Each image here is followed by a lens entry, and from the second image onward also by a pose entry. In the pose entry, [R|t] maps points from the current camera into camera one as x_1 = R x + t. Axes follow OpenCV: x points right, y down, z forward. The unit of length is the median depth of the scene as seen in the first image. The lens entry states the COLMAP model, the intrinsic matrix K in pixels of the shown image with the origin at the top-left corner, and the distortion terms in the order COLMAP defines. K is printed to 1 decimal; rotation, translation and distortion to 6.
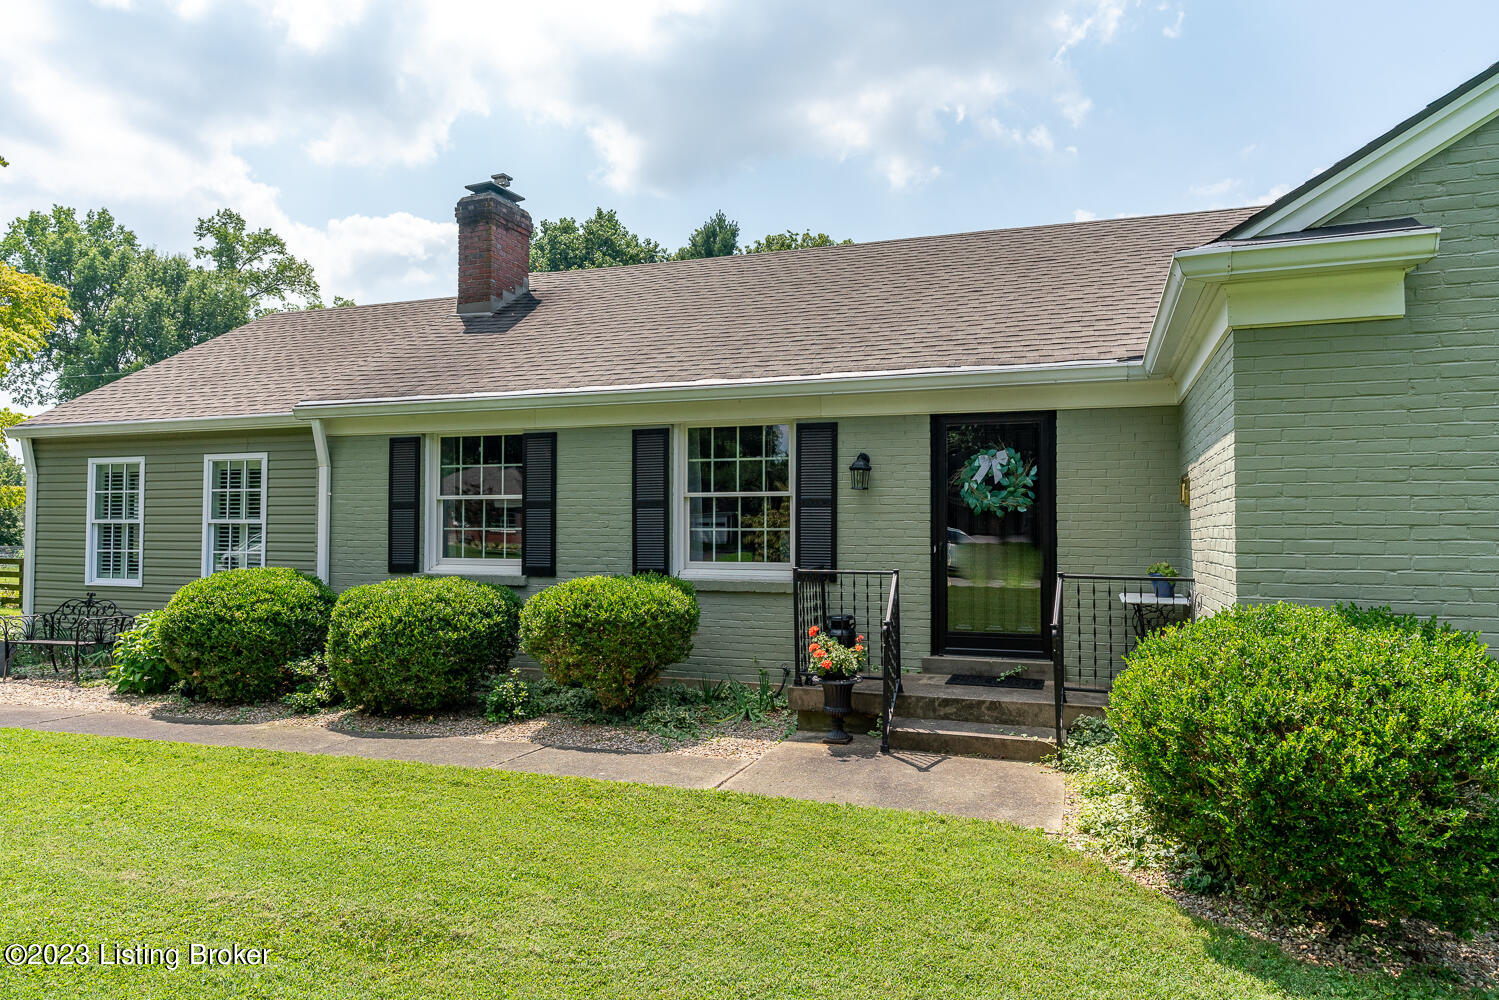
lens RADIAL K [[953.8, 0, 755.7], [0, 953.8, 505.9], [0, 0, 1]] dist [0.004752, -0.005351]
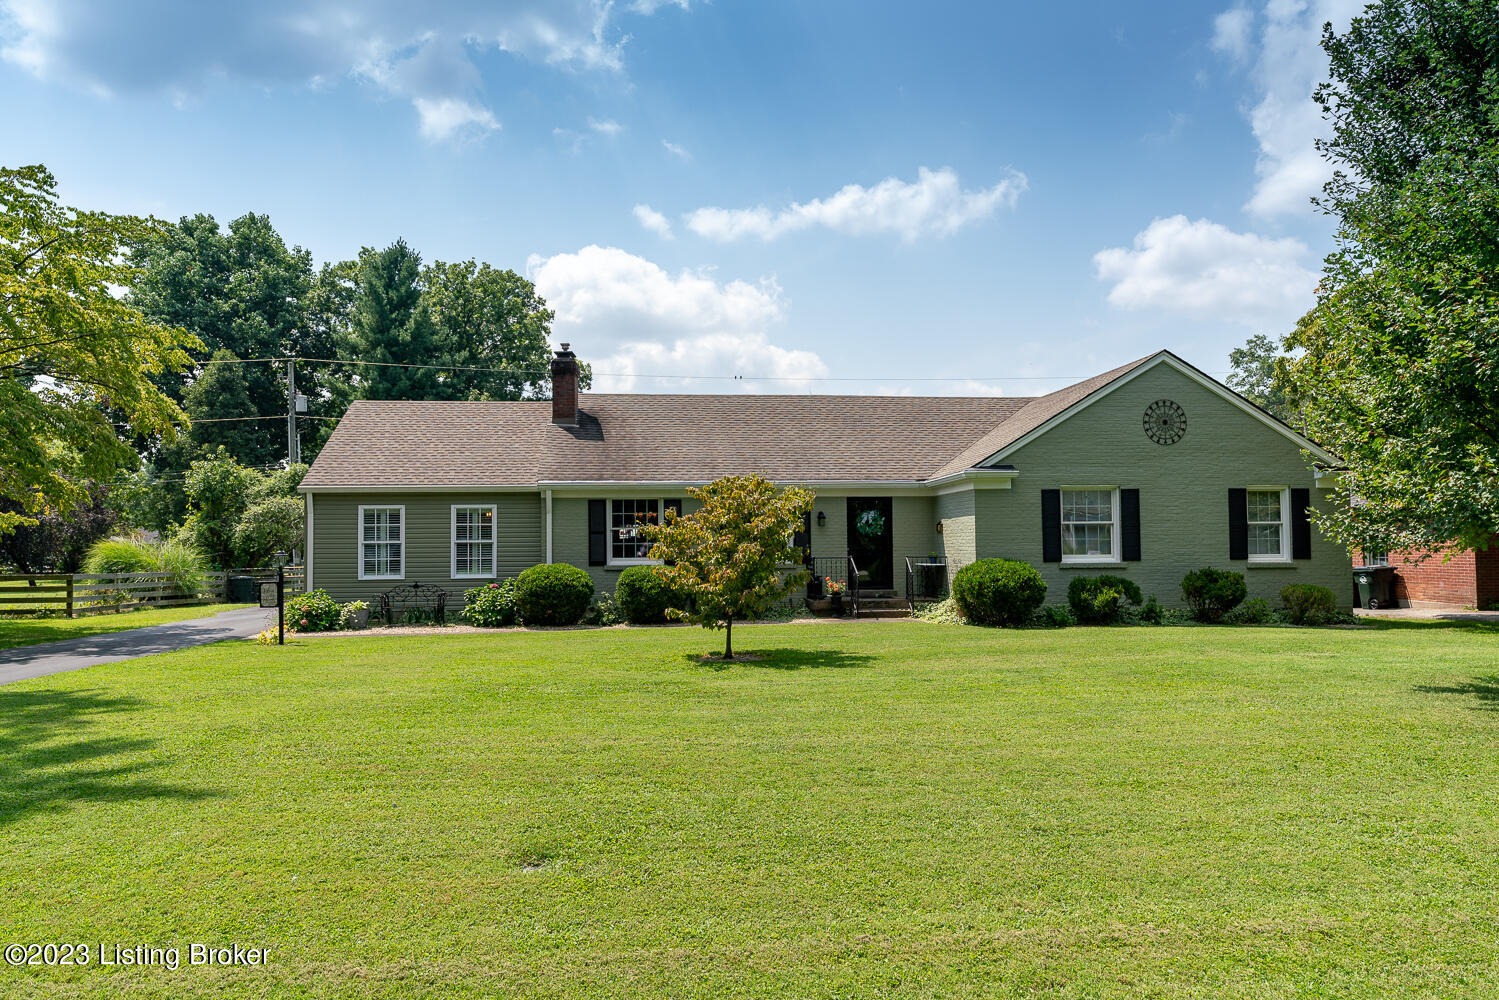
lens RADIAL K [[1046.8, 0, 746.8], [0, 1046.8, 500.4], [0, 0, 1]] dist [-0.010727, -0.000209]
pose [[0.906130, 0.003449, 0.422986, -1.259531], [0.000350, 0.999960, -0.008903, -0.061184], [-0.423000, 0.008216, 0.906093, -1.454032]]
